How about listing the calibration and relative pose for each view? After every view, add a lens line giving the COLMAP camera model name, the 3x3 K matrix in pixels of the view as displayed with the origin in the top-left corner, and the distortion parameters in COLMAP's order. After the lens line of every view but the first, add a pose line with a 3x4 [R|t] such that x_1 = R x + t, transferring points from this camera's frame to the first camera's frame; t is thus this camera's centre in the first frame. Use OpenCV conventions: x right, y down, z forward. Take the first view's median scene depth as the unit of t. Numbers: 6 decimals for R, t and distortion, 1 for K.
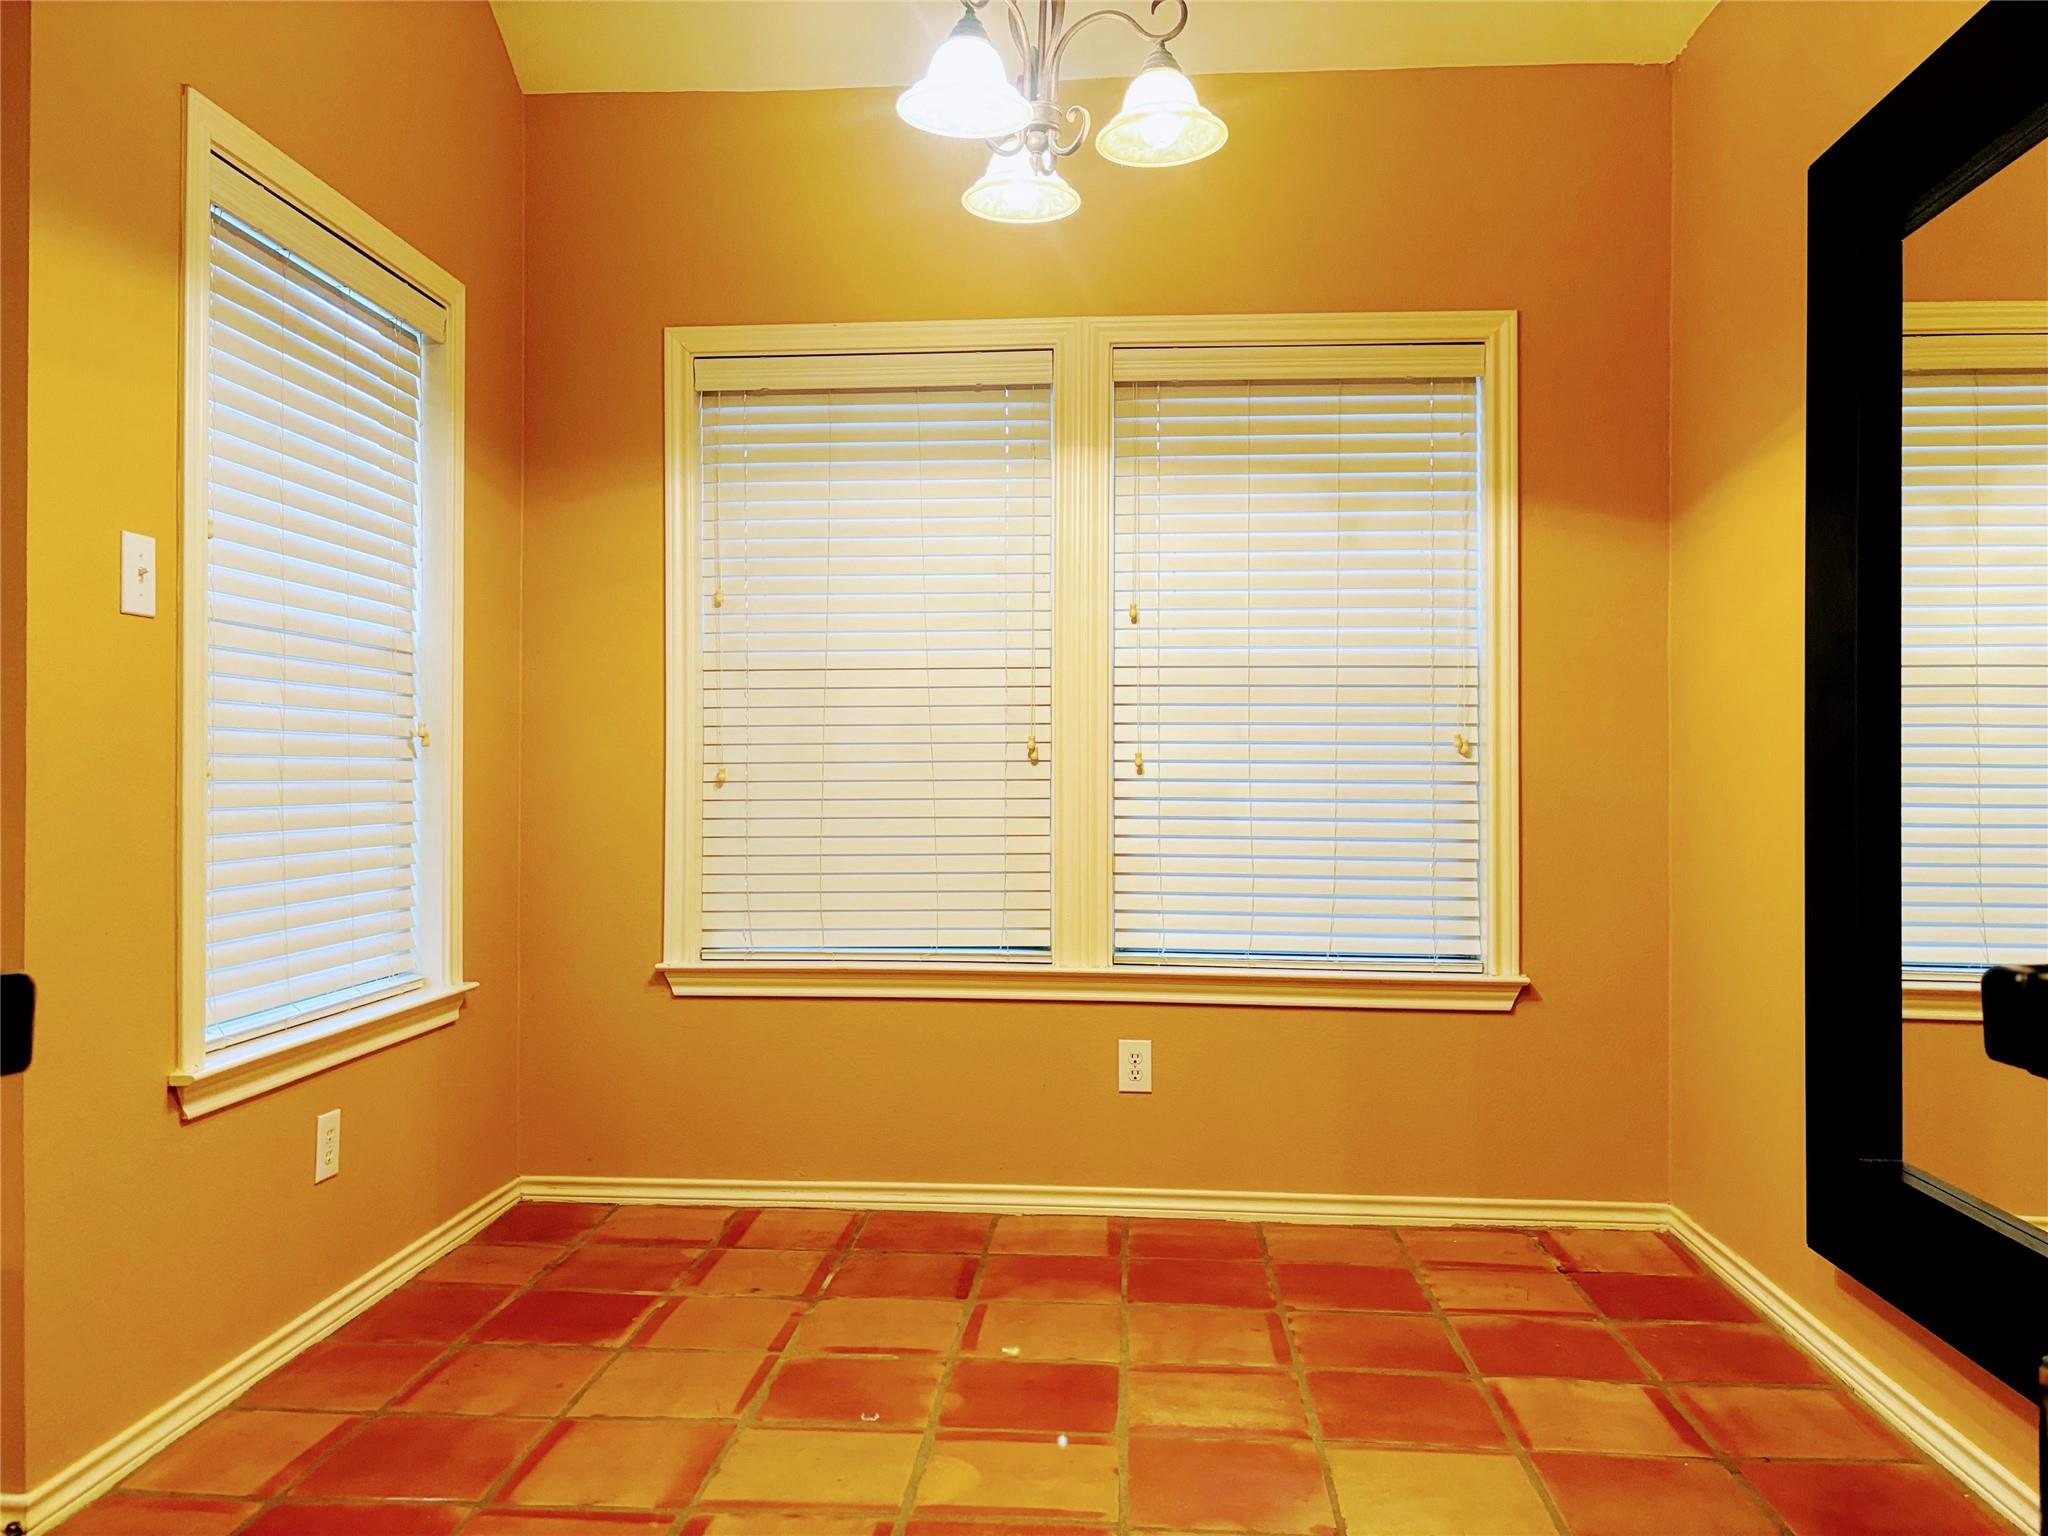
lens RADIAL K [[1556.4, 0, 1022.7], [0, 1556.4, 762.2], [0, 0, 1]] dist [0.060737, -0.074111]
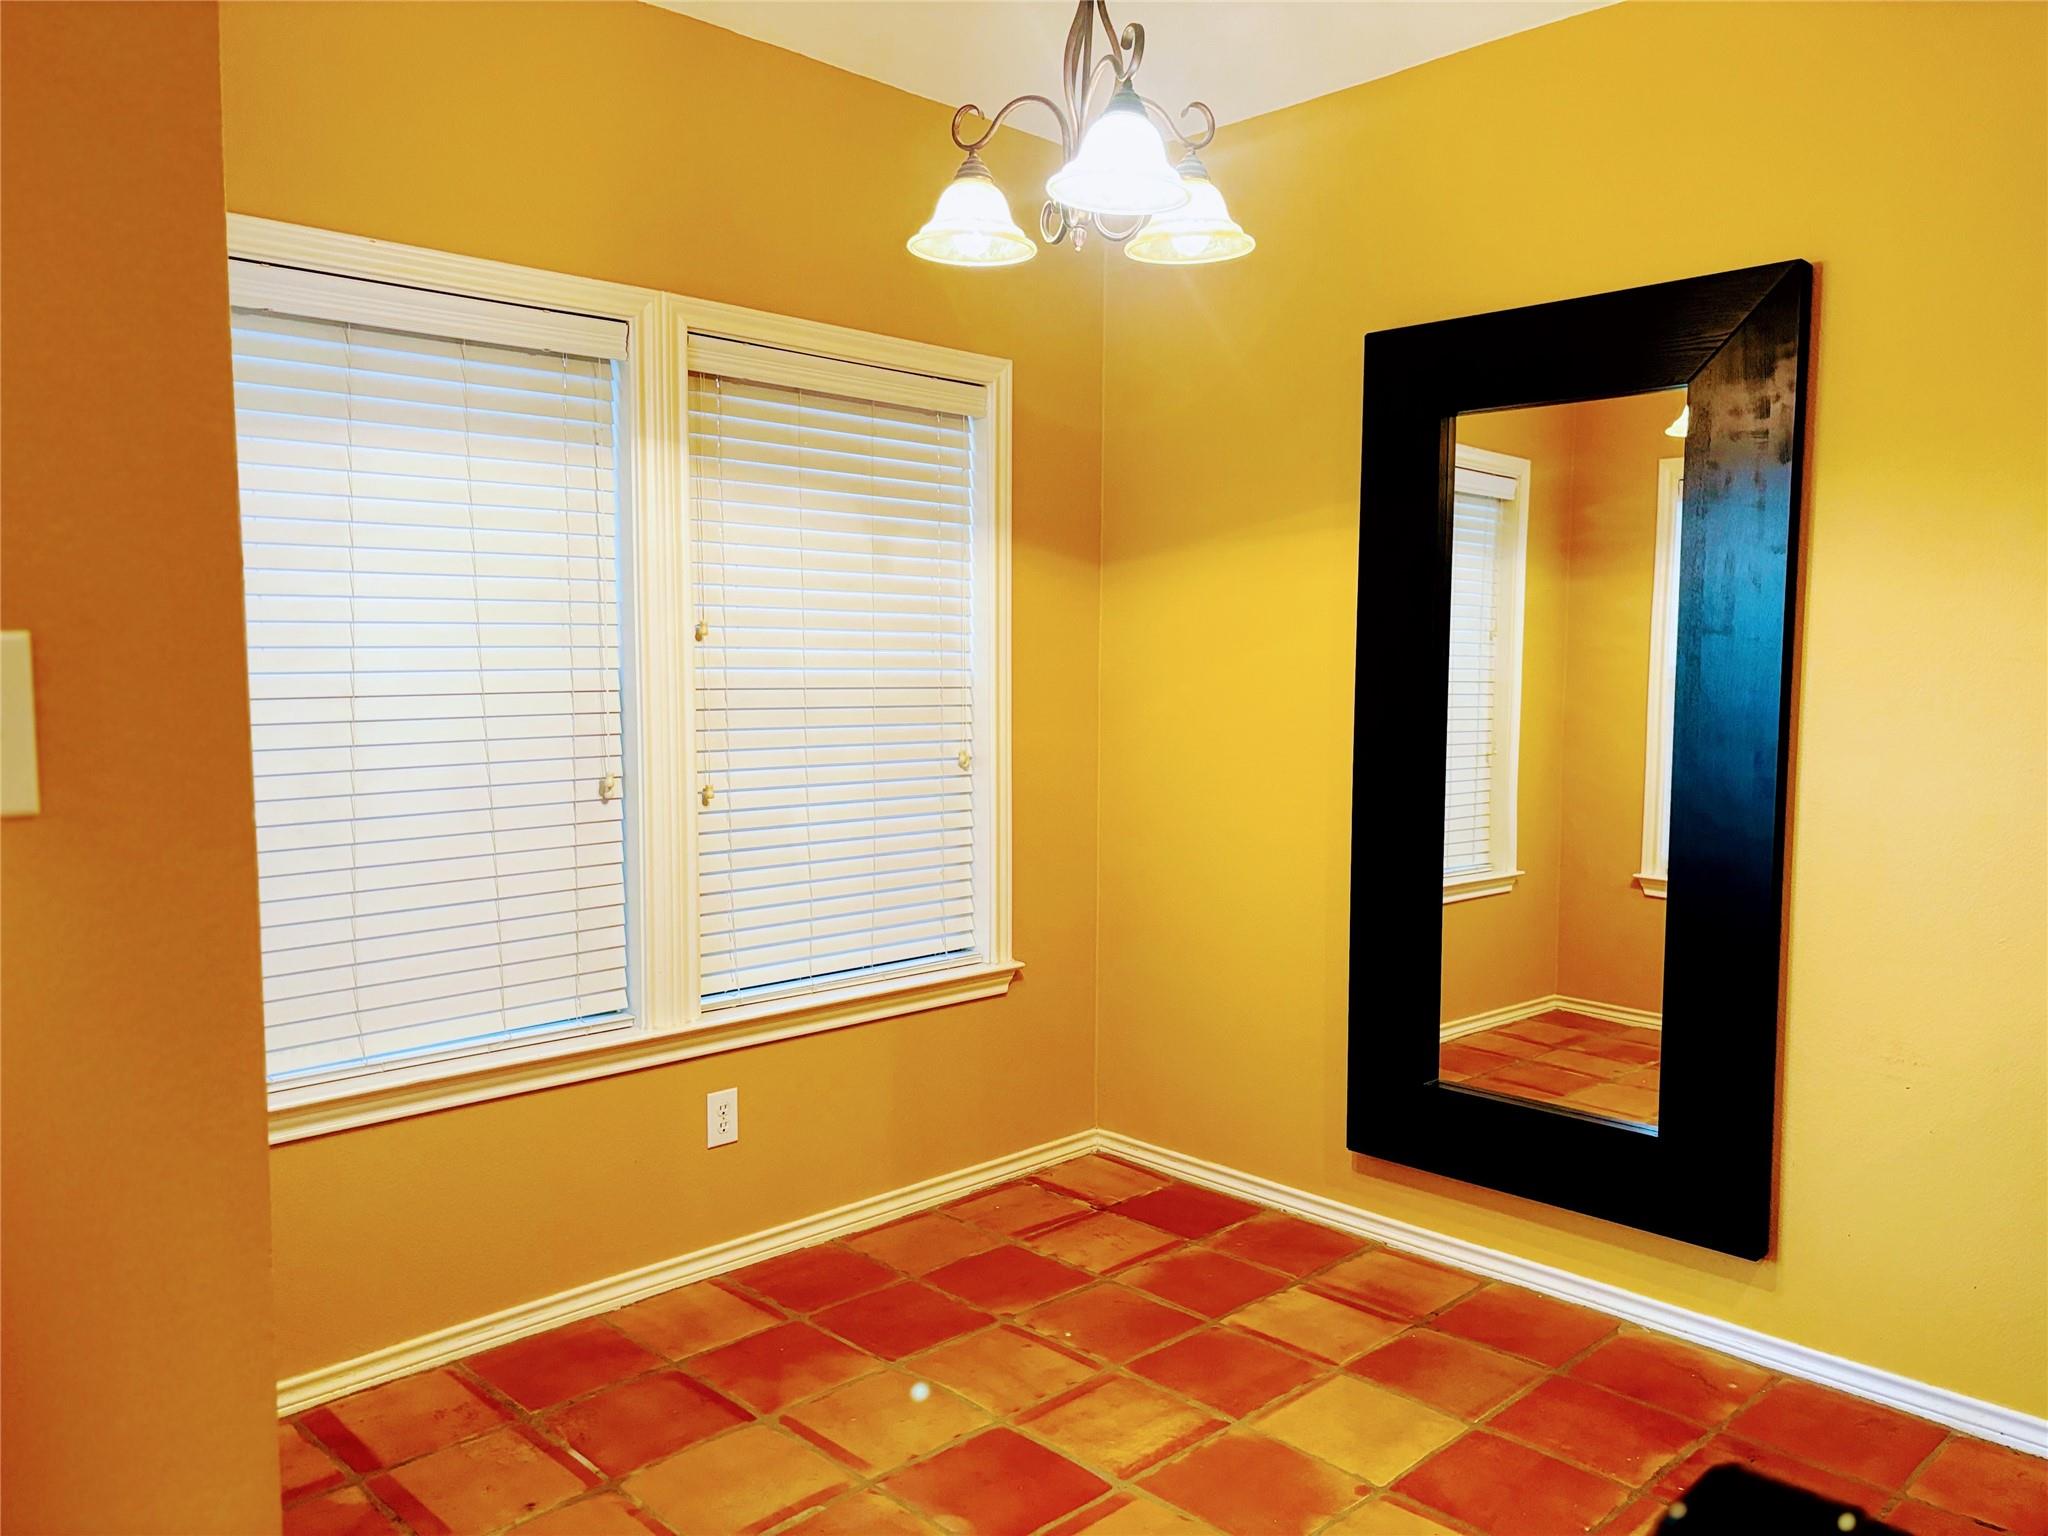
lens RADIAL K [[1556.4, 0, 1021.8], [0, 1556.4, 773.0], [0, 0, 1]] dist [0.060737, -0.074111]
pose [[0.657095, -0.057593, 0.751605, -0.510730], [-0.013127, 0.996052, 0.087801, -0.098166], [-0.753694, -0.067560, 0.653744, 0.262831]]
